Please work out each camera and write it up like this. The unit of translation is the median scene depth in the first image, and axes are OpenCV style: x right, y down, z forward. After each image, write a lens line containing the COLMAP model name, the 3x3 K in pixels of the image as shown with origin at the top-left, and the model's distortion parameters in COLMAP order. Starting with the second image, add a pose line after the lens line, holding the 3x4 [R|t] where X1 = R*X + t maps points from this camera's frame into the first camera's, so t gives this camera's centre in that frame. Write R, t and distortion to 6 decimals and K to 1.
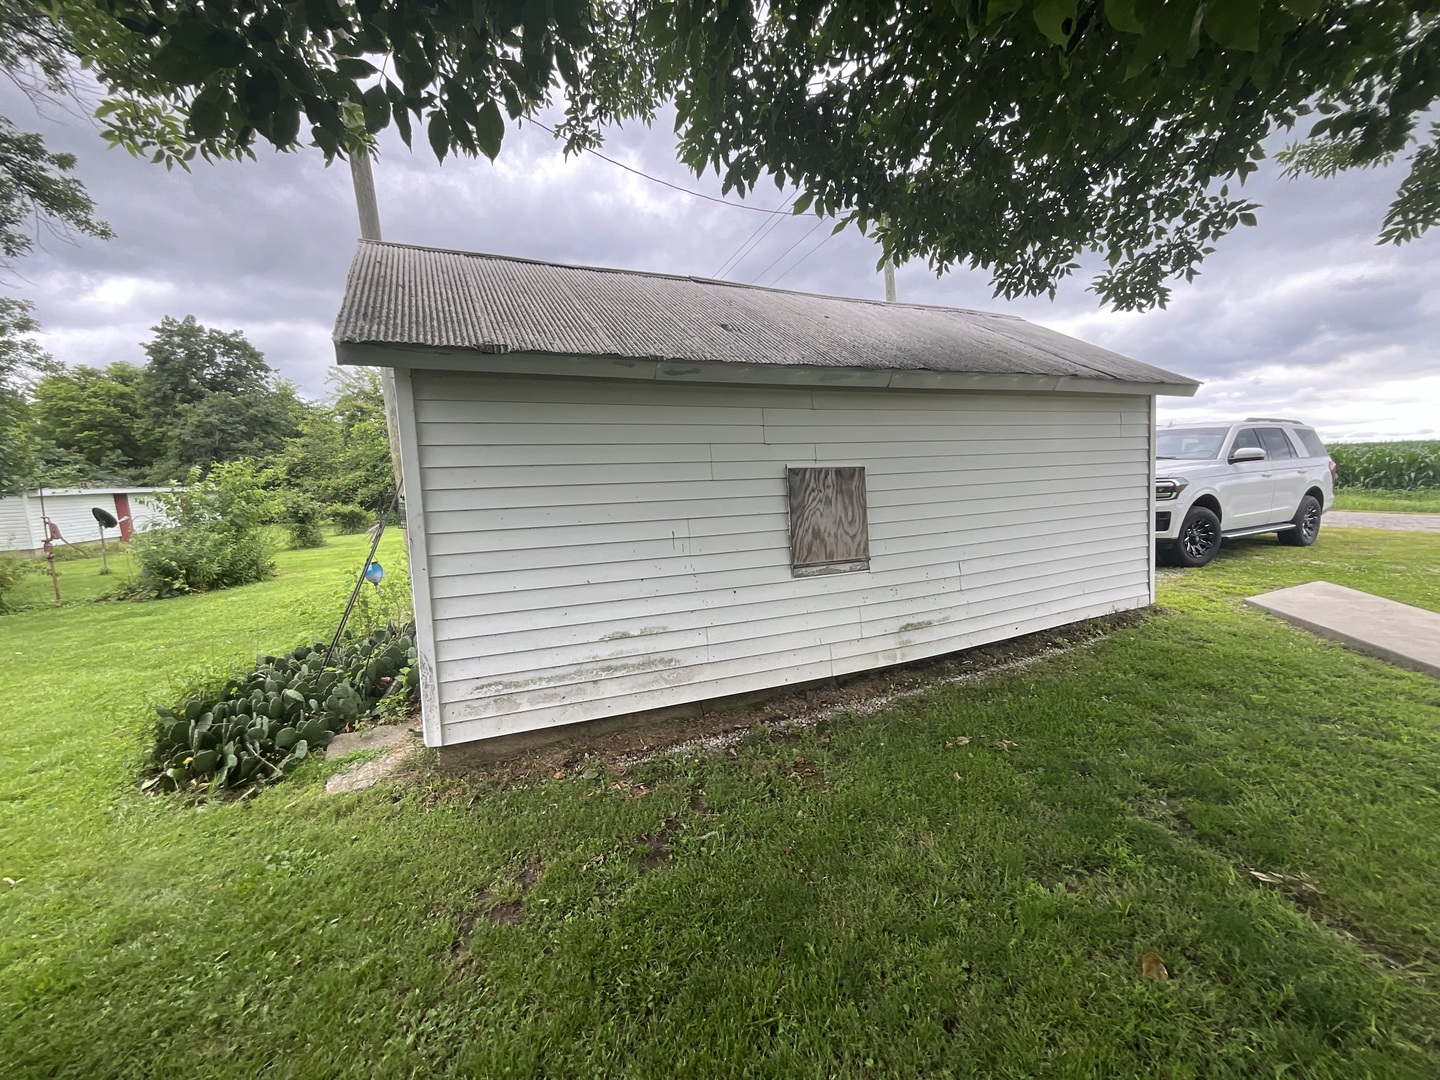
lens RADIAL K [[579.5, 0, 720.1], [0, 579.5, 536.0], [0, 0, 1]] dist [0.001689, 0.000272]
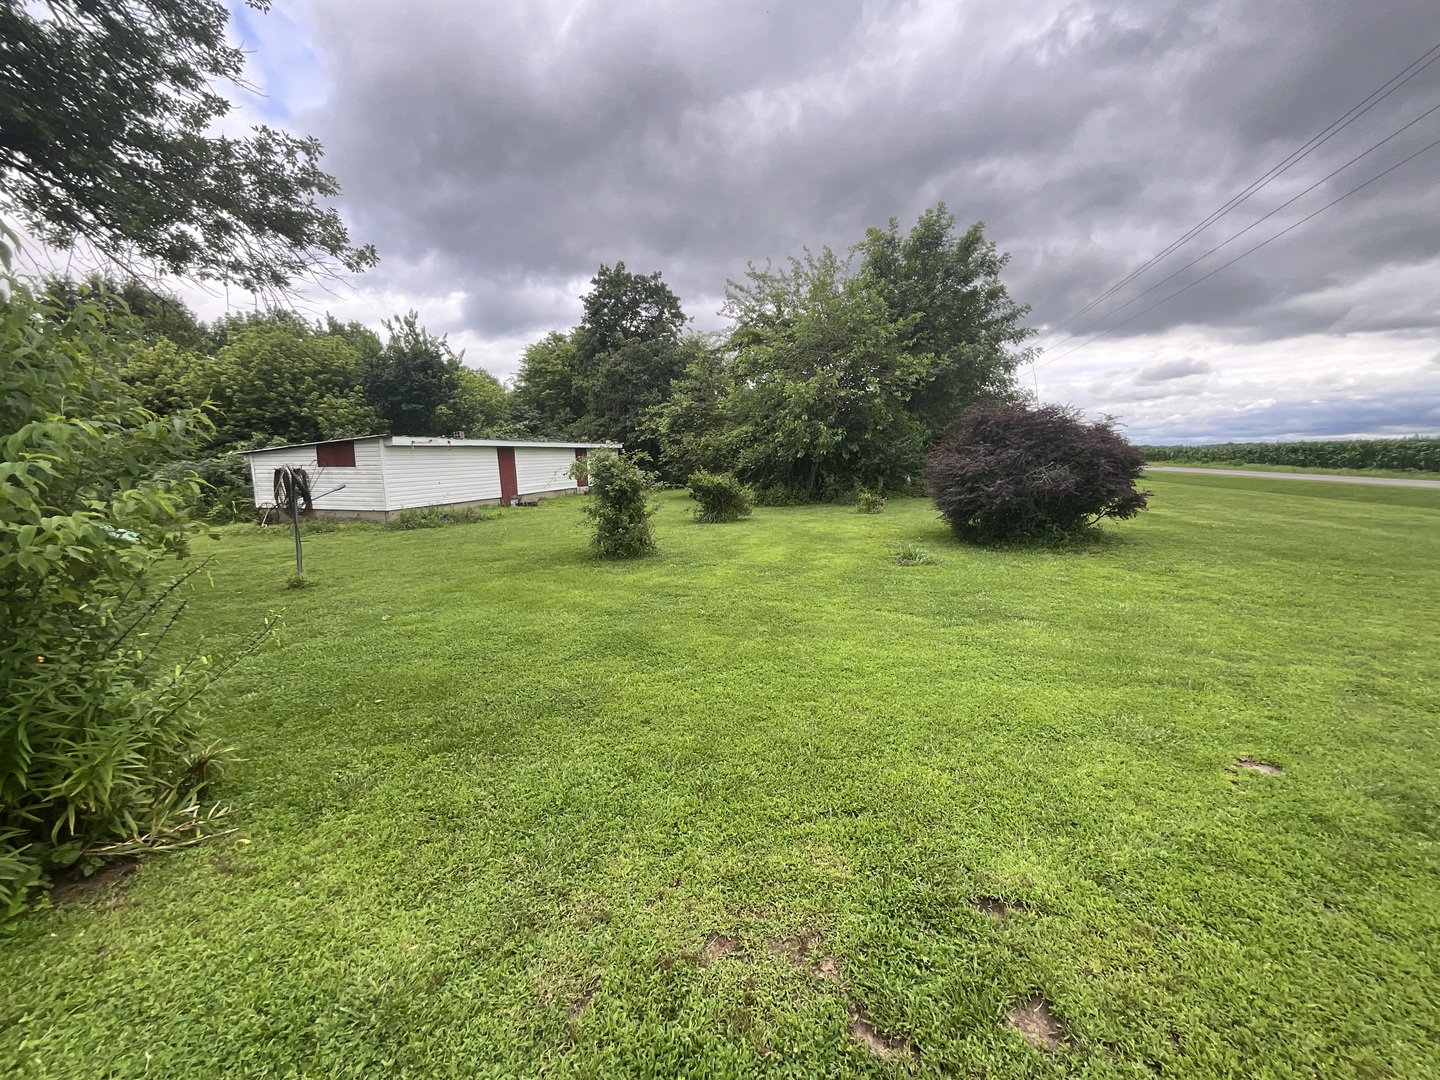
lens RADIAL K [[579.5, 0, 721.1], [0, 579.5, 538.9], [0, 0, 1]] dist [0.001689, 0.000272]
pose [[0.800404, 0.118125, -0.587708, -0.198692], [-0.084655, 0.992841, 0.084260, -0.028454], [0.593454, -0.017690, 0.804674, 0.380221]]
